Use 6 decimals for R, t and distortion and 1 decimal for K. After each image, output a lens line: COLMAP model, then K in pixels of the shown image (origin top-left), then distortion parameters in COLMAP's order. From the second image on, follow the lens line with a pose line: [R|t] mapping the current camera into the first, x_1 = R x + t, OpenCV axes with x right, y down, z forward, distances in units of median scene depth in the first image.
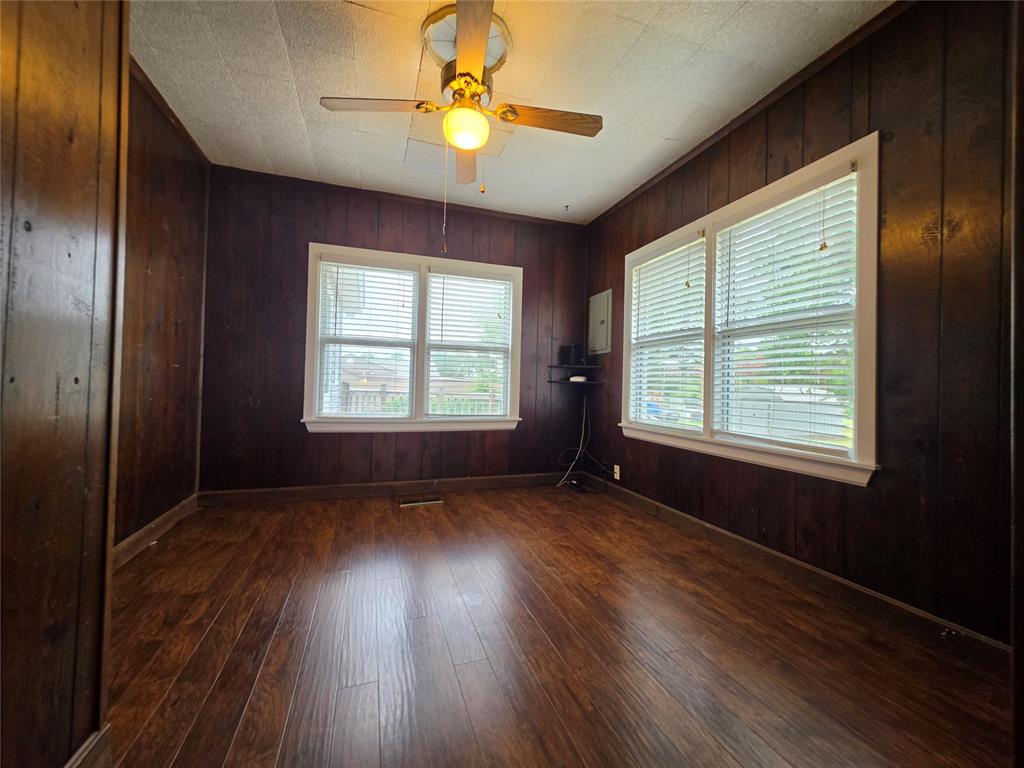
lens RADIAL K [[408.7, 0, 509.8], [0, 408.7, 378.3], [0, 0, 1]] dist [0.001354, 0.001000]
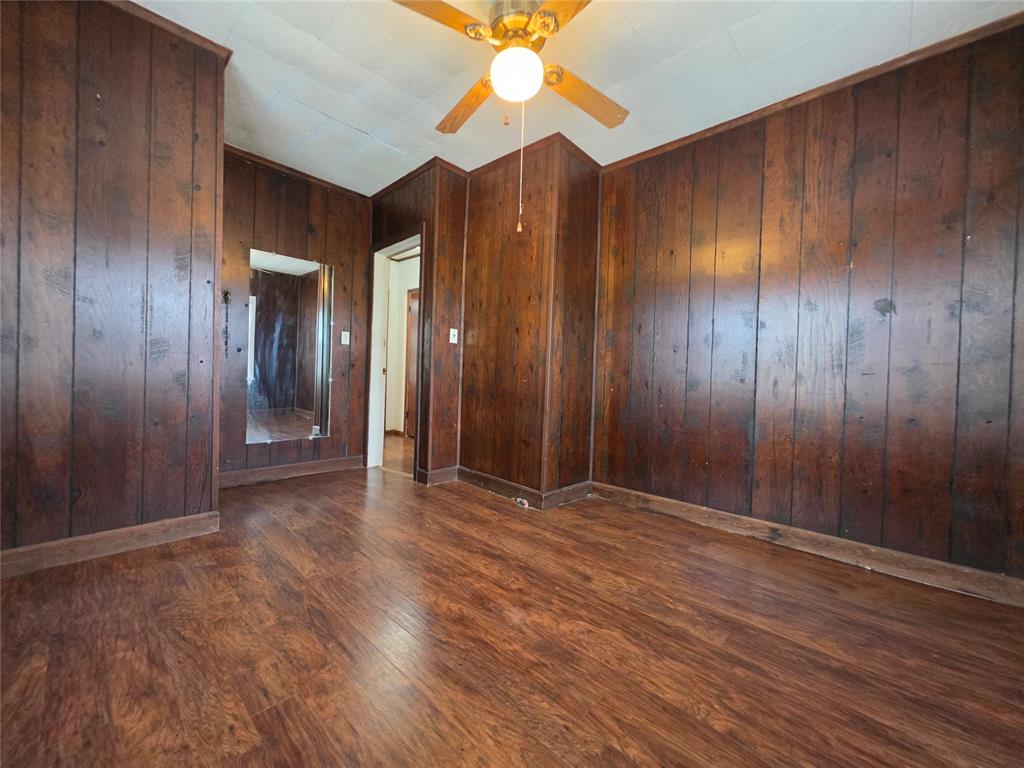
lens RADIAL K [[408.7, 0, 509.8], [0, 408.7, 378.3], [0, 0, 1]] dist [0.001354, 0.001000]
pose [[-0.882328, -0.044693, -0.468509, 0.309843], [-0.045019, 0.998931, -0.010509, 0.057188], [0.468477, 0.011820, -0.883396, 1.896650]]
